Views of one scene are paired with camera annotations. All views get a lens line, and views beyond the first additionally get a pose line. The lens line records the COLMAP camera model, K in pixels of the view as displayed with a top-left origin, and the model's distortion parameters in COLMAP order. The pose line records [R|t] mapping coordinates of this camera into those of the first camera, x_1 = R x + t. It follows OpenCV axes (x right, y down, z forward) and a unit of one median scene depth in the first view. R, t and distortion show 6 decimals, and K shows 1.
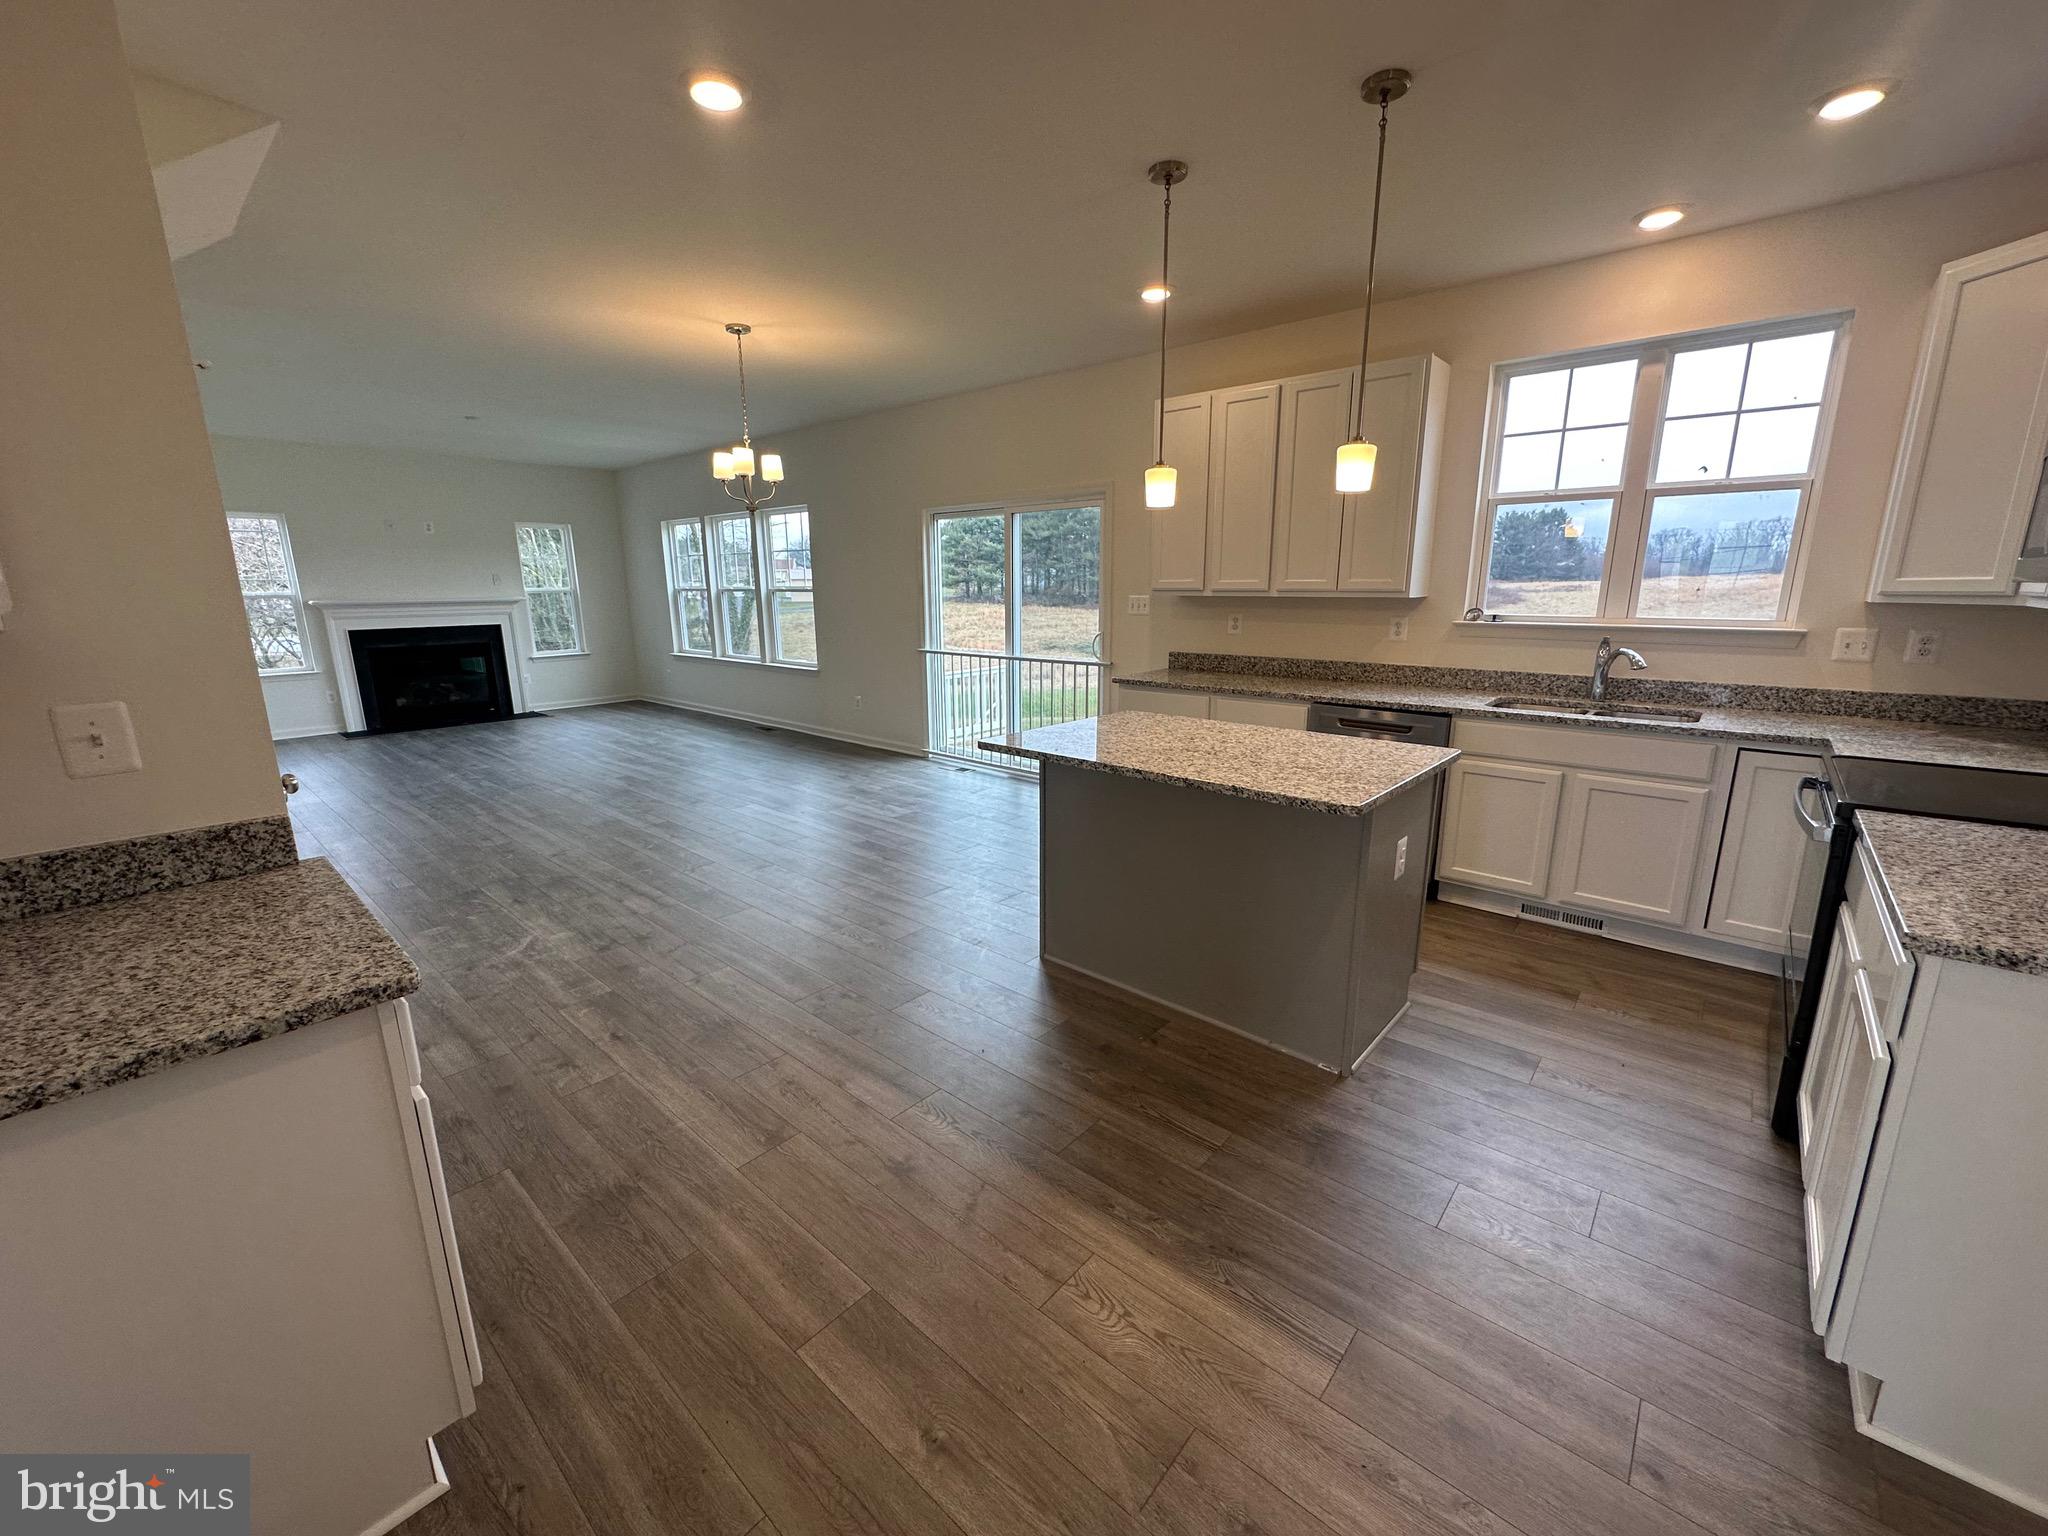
lens RADIAL K [[818.1, 0, 1022.4], [0, 818.1, 766.8], [0, 0, 1]] dist [-0.003162, 0.000604]
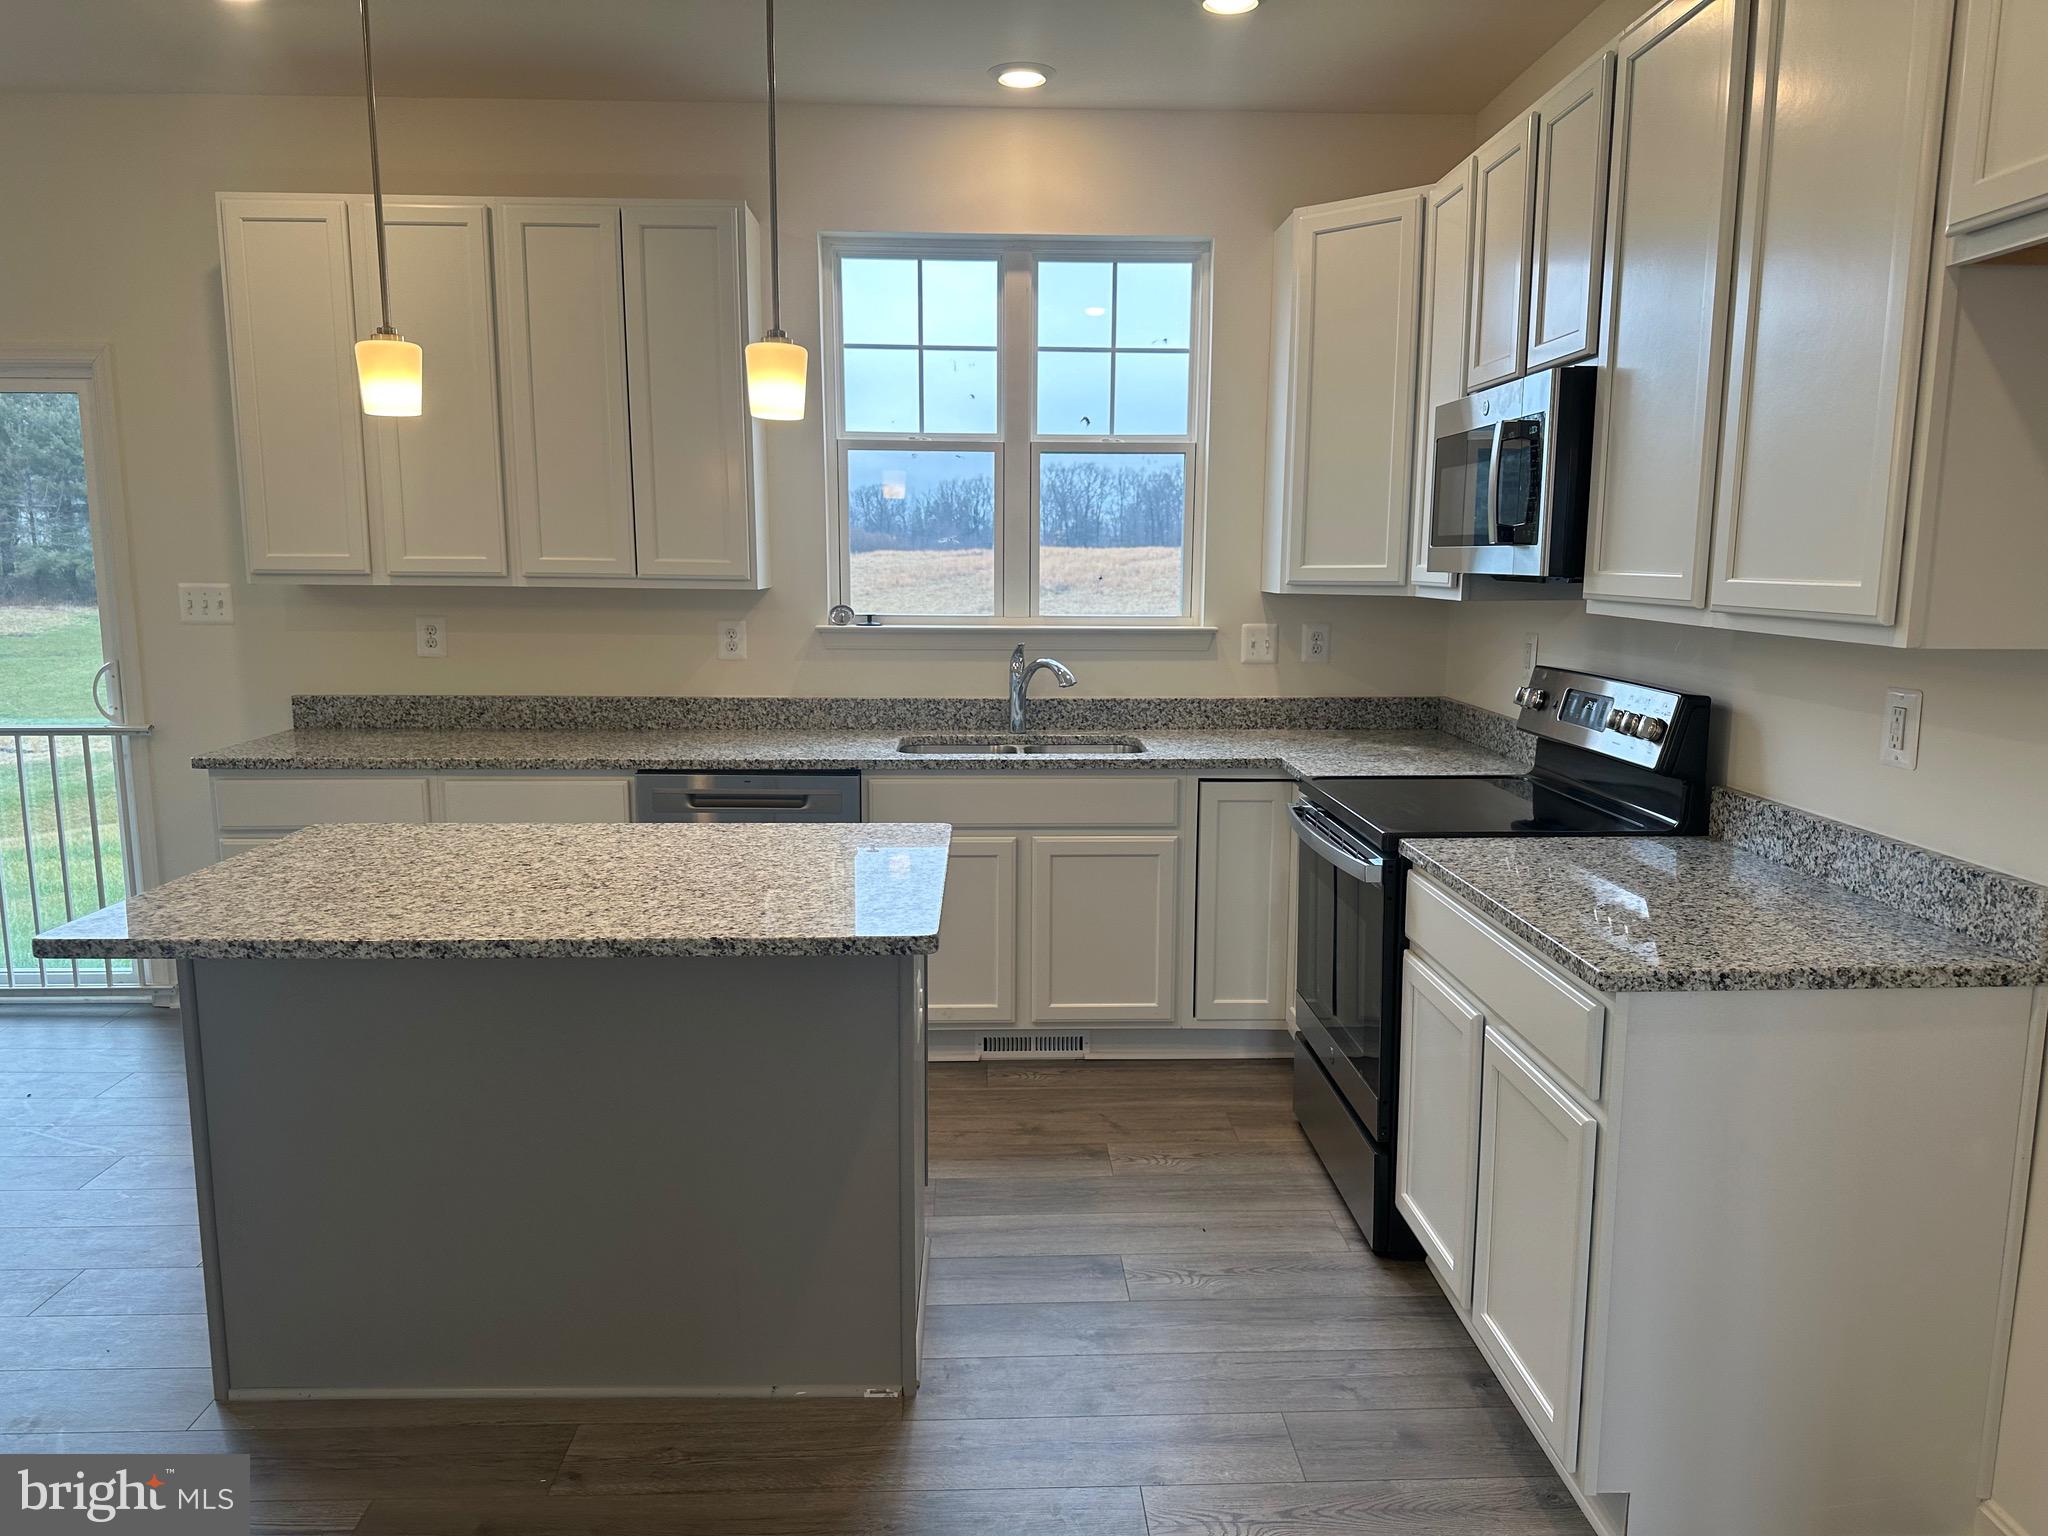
lens RADIAL K [[1429.0, 0, 1019.8], [0, 1429.0, 779.9], [0, 0, 1]] dist [0.166900, -0.274979]
pose [[0.726632, -0.097229, 0.680112, -0.148409], [0.142051, 0.989806, -0.010265, -0.026272], [-0.672181, 0.104069, 0.733036, 0.085455]]
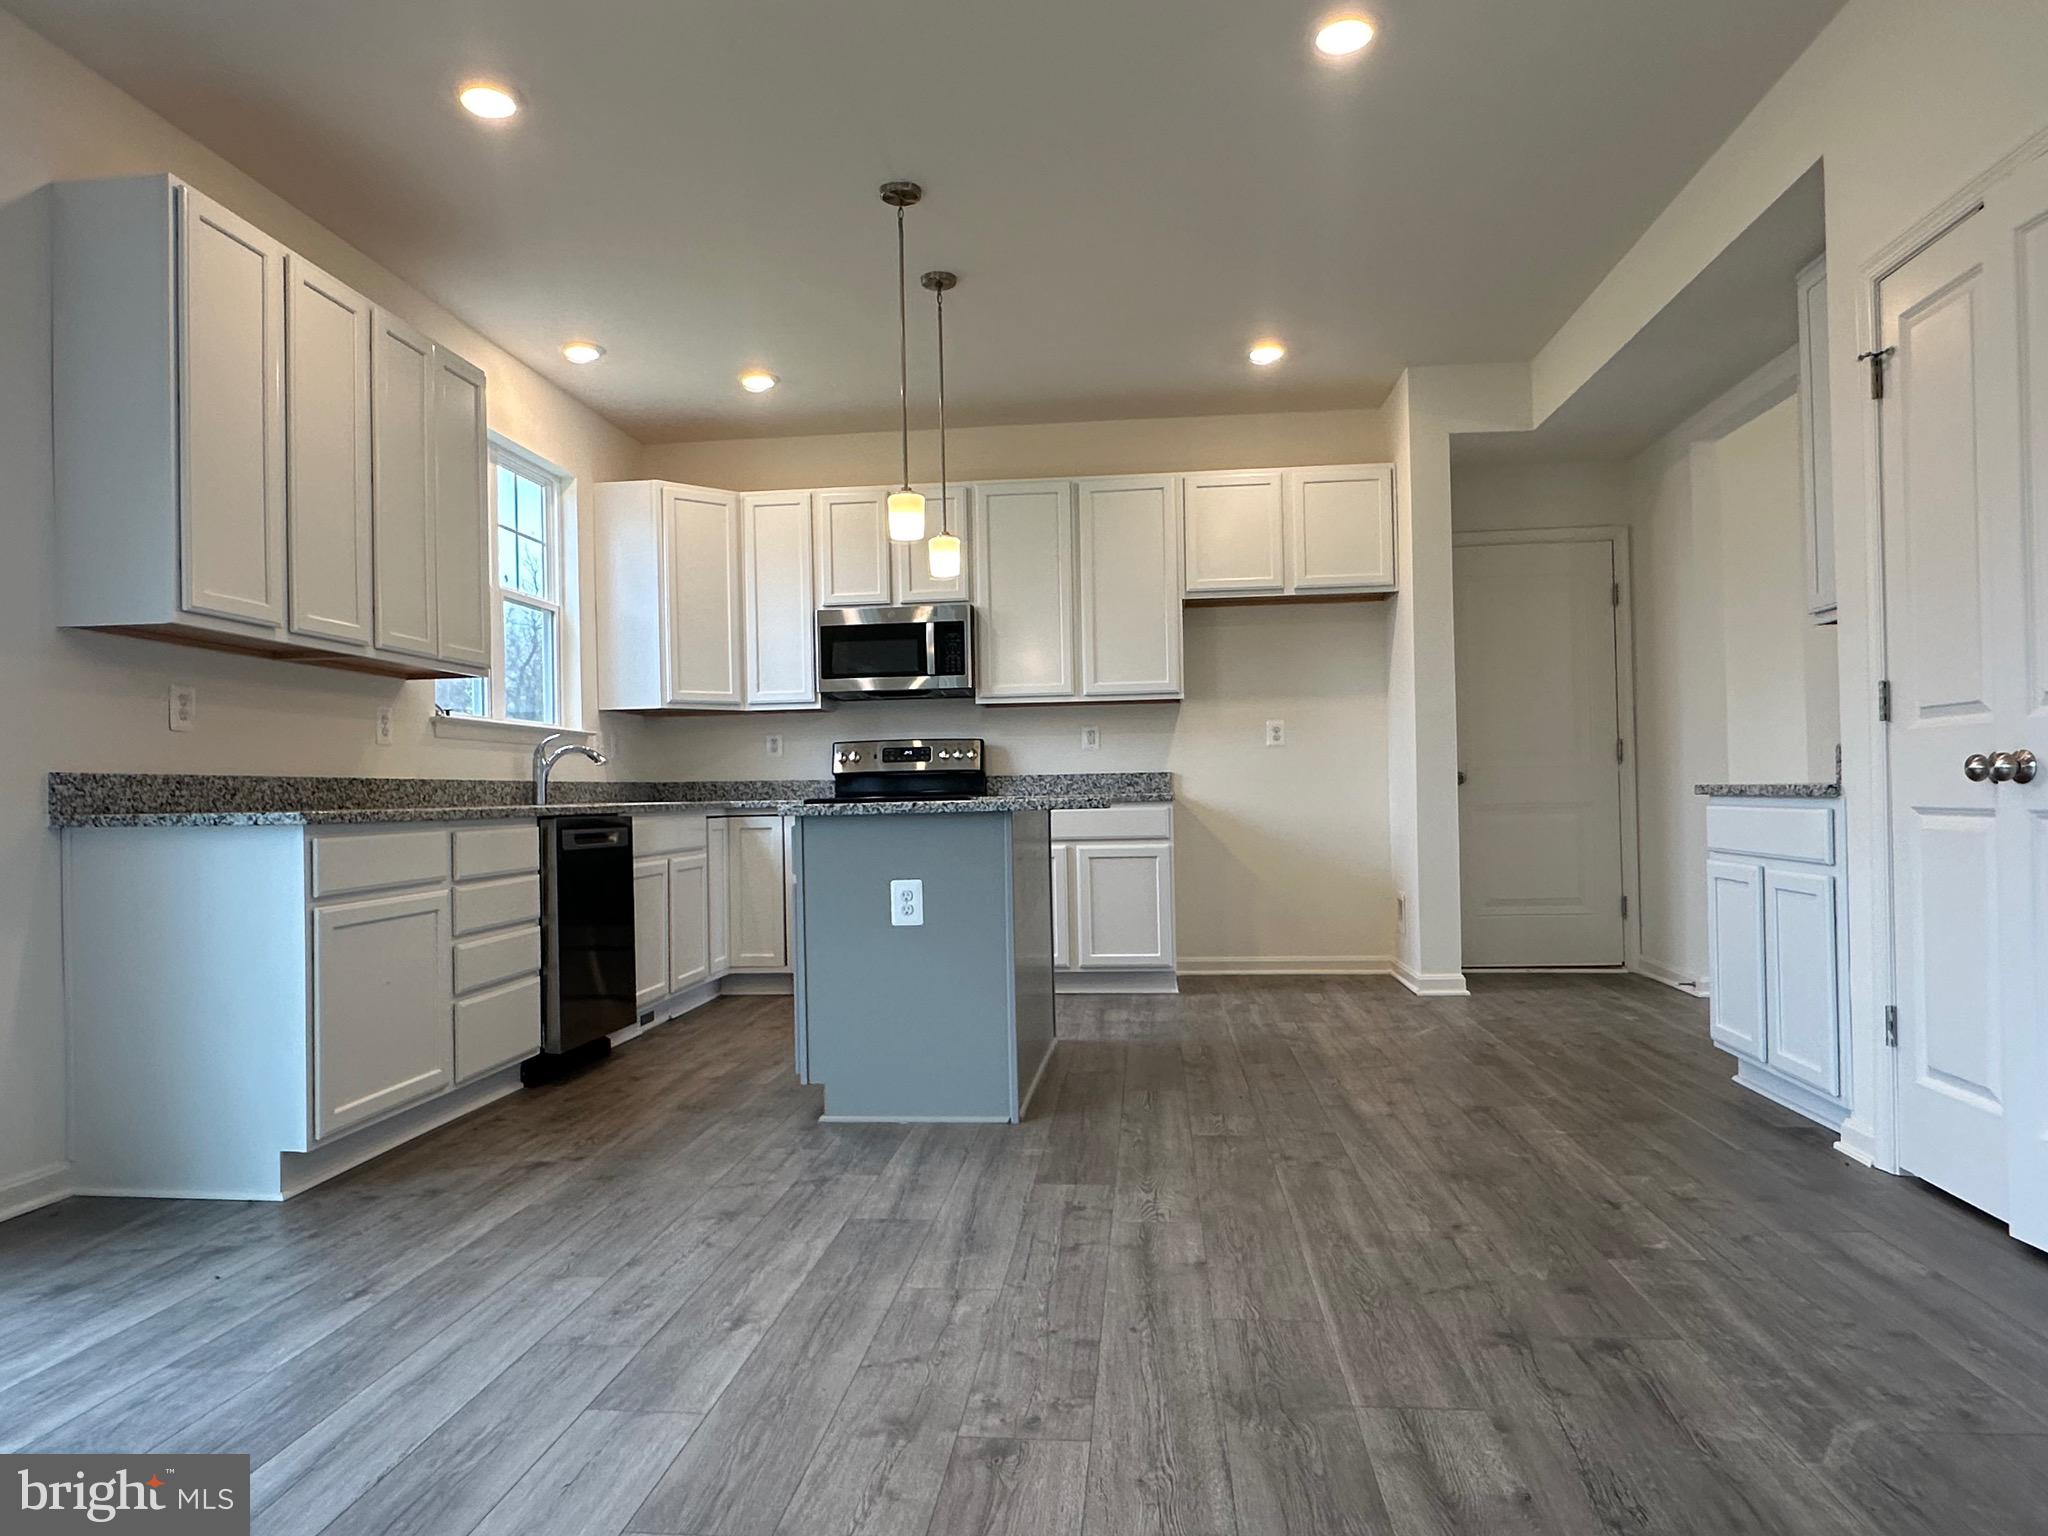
lens RADIAL K [[1287.1, 0, 1021.6], [0, 1287.1, 771.9], [0, 0, 1]] dist [-0.002944, 0.002909]
pose [[-0.585802, 0.034410, 0.809724, -0.787074], [0.202886, 0.973512, 0.105409, -0.158769], [-0.784649, 0.226031, -0.577266, 1.392332]]
